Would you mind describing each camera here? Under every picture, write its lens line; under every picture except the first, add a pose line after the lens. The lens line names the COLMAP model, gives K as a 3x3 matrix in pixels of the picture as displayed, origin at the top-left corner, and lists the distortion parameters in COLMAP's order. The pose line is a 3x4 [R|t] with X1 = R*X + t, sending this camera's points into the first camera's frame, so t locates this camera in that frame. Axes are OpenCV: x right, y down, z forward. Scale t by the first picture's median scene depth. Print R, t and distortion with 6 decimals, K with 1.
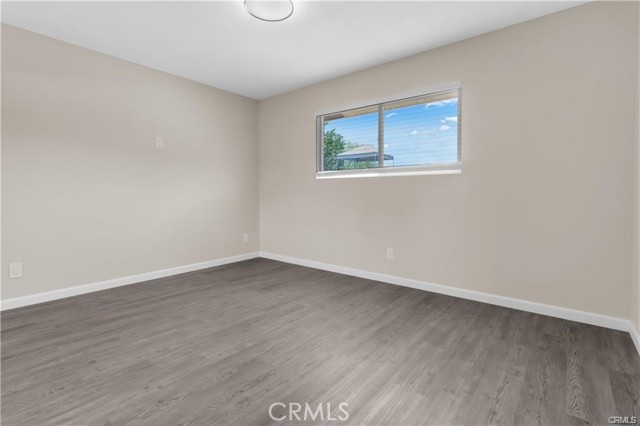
lens RADIAL K [[303.1, 0, 327.3], [0, 303.1, 195.6], [0, 0, 1]] dist [-0.000586, 0.001561]
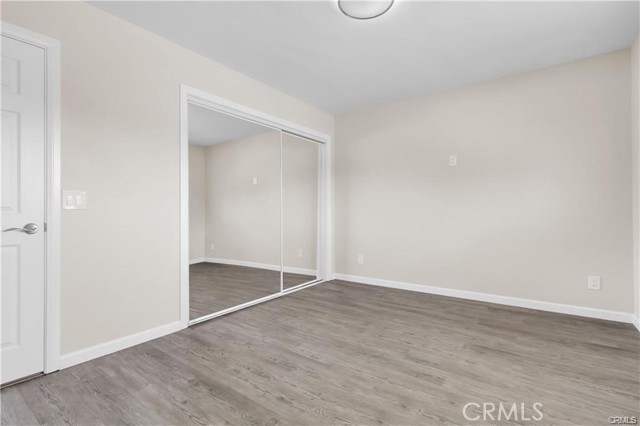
lens RADIAL K [[303.1, 0, 321.7], [0, 303.1, 212.8], [0, 0, 1]] dist [-0.000586, 0.001561]
pose [[0.037194, 0.000567, -0.999308, 0.795787], [0.000131, 1.000000, 0.000573, -0.008309], [0.999308, -0.000152, 0.037194, 0.999767]]
